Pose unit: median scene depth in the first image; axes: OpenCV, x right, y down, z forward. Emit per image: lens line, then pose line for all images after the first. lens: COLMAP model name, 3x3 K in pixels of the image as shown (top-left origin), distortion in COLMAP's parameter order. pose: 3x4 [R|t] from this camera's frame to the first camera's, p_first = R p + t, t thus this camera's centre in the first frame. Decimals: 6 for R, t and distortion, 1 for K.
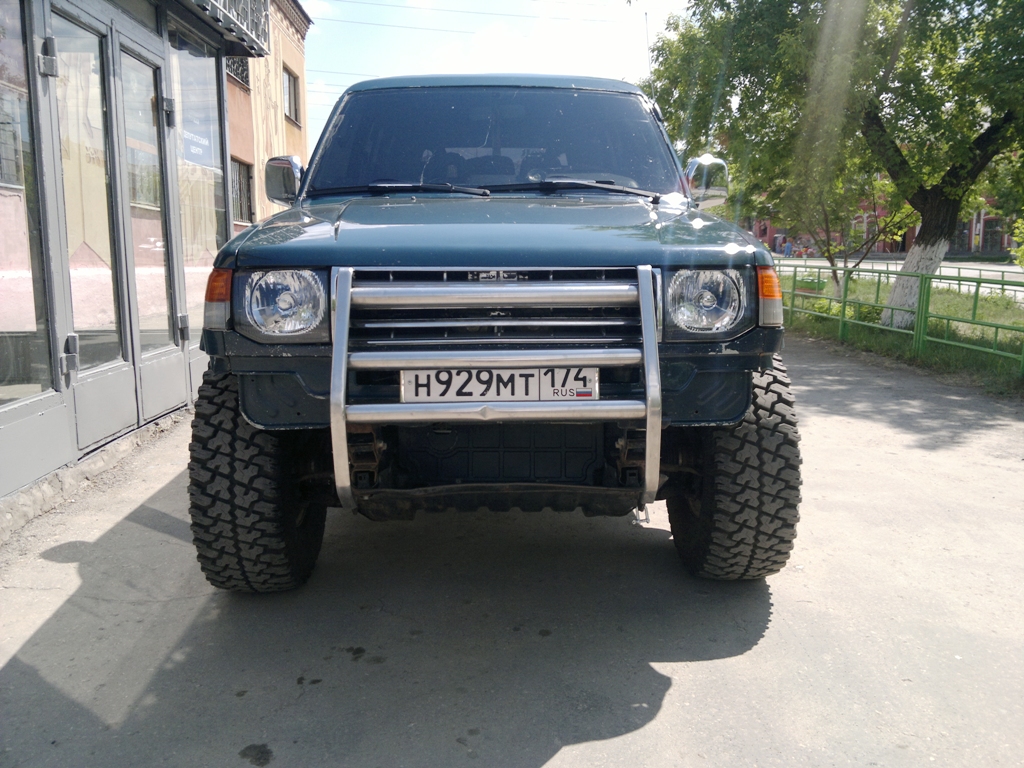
lens RADIAL K [[861.6, 0, 528.2], [0, 861.6, 362.7], [0, 0, 1]] dist [0.065761, -0.130470]
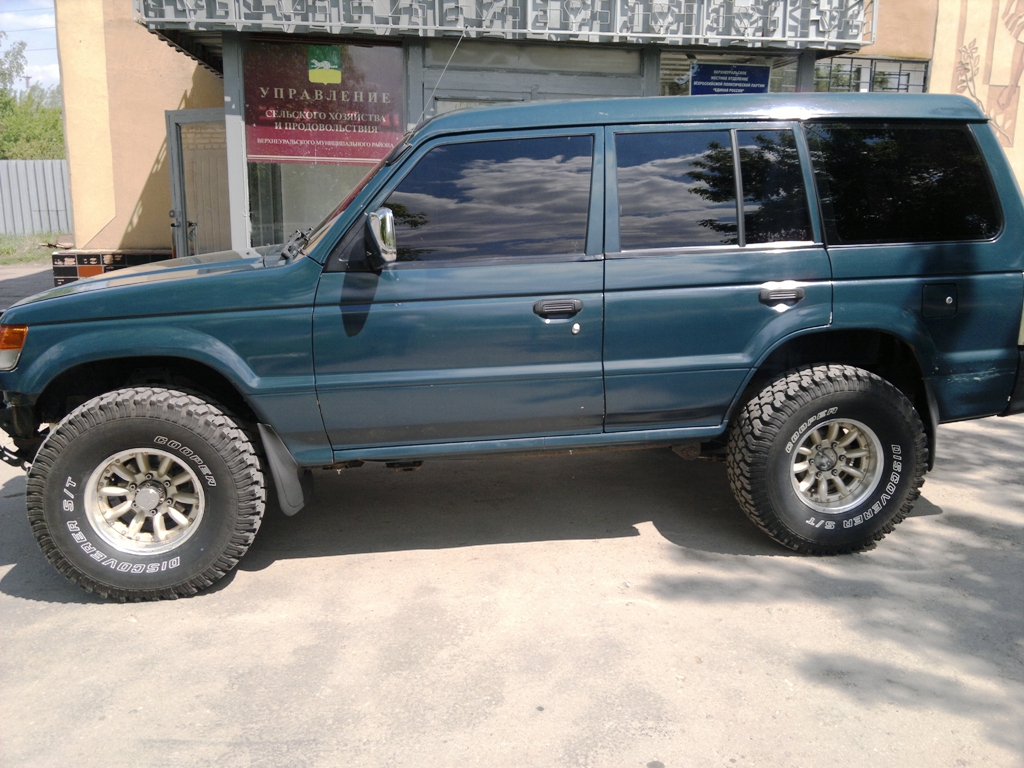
lens RADIAL K [[861.6, 0, 528.2], [0, 861.6, 362.7], [0, 0, 1]] dist [0.065761, -0.130470]
pose [[0.125036, 0.185601, -0.974638, 1.545683], [-0.140894, 0.975713, 0.167730, -0.359125], [0.982097, 0.116348, 0.148149, 1.479238]]
